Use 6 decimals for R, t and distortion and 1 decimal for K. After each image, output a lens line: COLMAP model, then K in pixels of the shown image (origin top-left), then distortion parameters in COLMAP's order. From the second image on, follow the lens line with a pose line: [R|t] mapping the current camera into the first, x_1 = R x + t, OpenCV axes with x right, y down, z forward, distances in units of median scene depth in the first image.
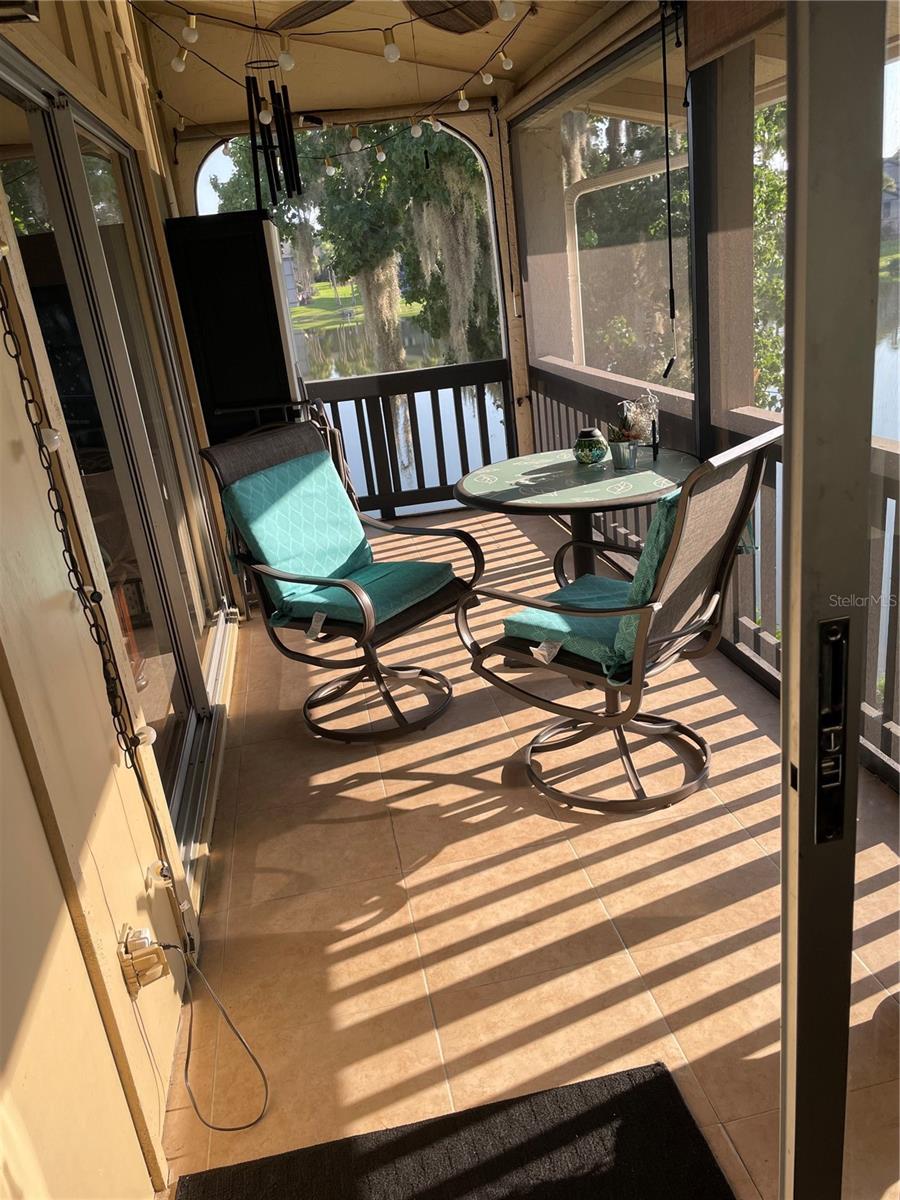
lens RADIAL K [[913.3, 0, 451.0], [0, 913.3, 609.8], [0, 0, 1]] dist [0.088468, -0.127085]
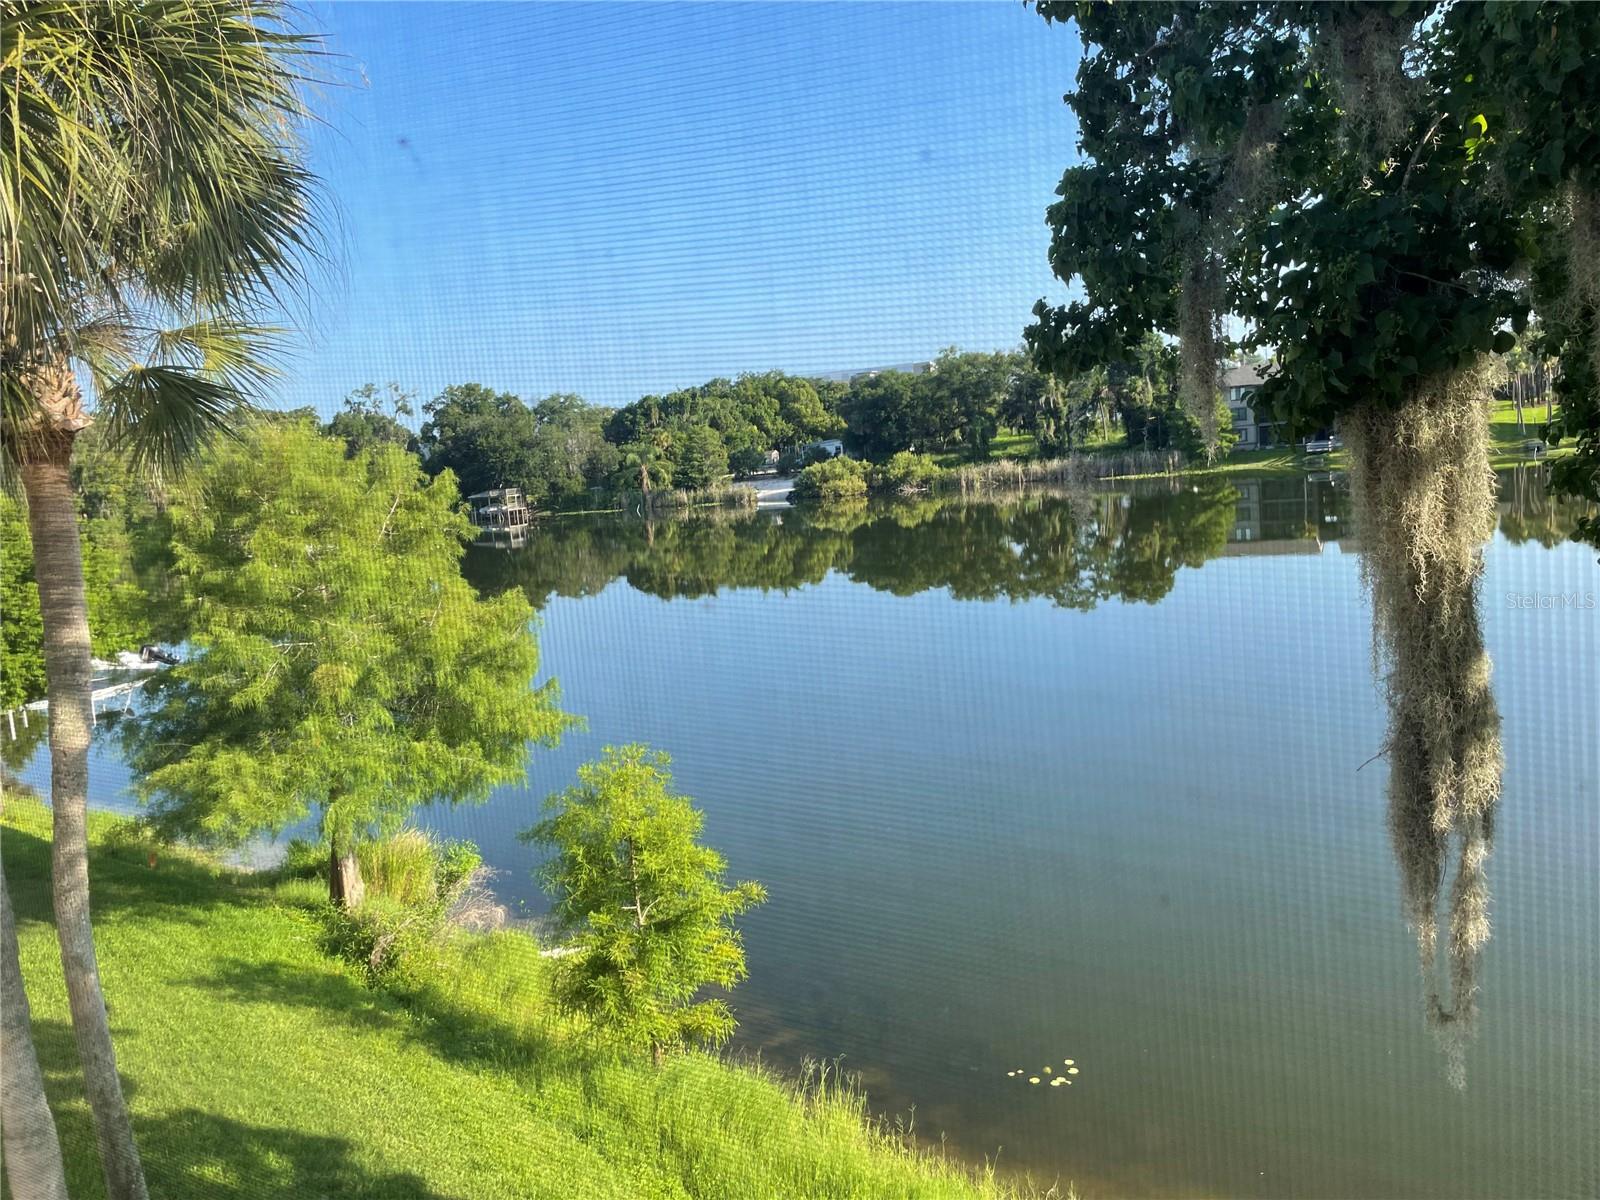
lens RADIAL K [[1217.8, 0, 800.0], [0, 1217.8, 600.0], [0, 0, 1]] dist [0.088468, -0.127085]
pose [[0.798089, 0.118703, -0.590732, 0.006670], [-0.220011, 0.970118, -0.102301, -0.221089], [0.560937, 0.211613, 0.800356, 0.574072]]
